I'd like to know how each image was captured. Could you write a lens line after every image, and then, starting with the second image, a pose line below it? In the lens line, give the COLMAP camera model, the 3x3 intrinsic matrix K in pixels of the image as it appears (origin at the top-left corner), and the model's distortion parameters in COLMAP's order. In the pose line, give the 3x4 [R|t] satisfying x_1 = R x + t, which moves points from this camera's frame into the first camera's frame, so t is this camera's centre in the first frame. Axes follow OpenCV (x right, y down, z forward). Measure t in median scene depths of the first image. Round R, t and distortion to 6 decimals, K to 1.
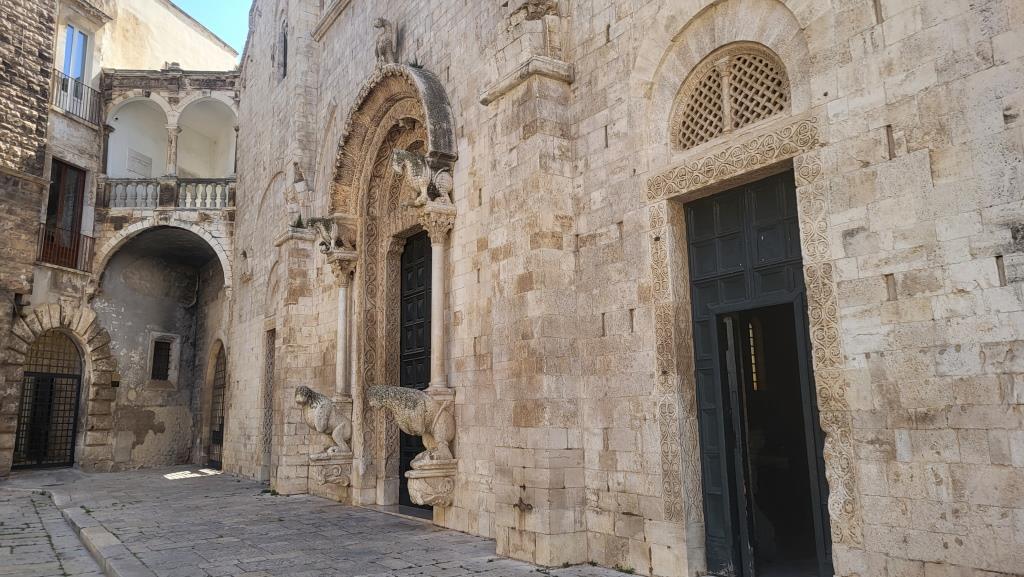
lens RADIAL K [[771.5, 0, 504.6], [0, 771.5, 282.4], [0, 0, 1]] dist [0.060356, -0.036529]
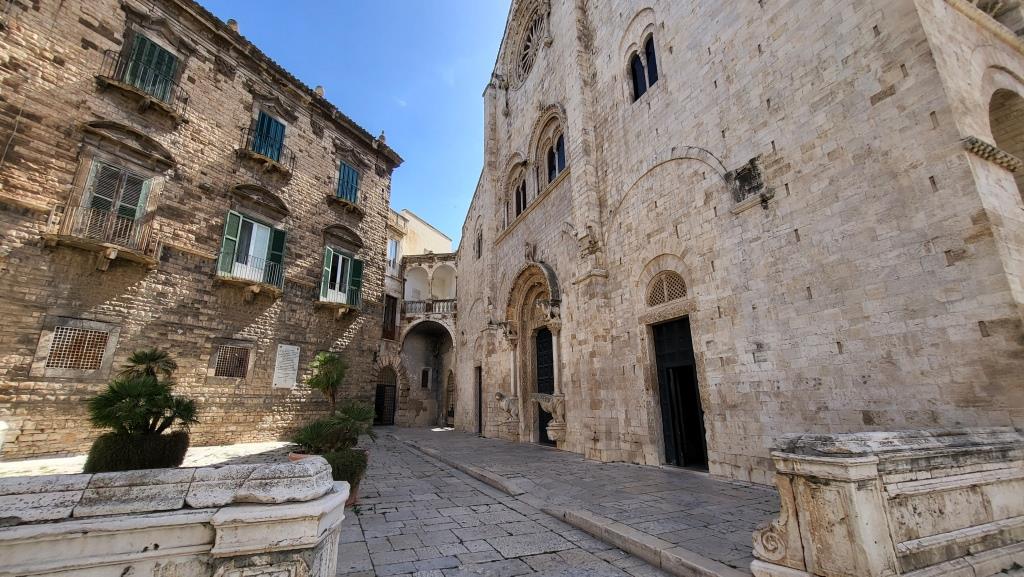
lens RADIAL K [[407.0, 0, 503.4], [0, 407.0, 302.7], [0, 0, 1]] dist [-0.002396, -0.000643]
pose [[0.986429, -0.033134, -0.160810, -0.027184], [0.020919, 0.996806, -0.077071, -0.045459], [0.162850, 0.072661, 0.983972, -0.264713]]
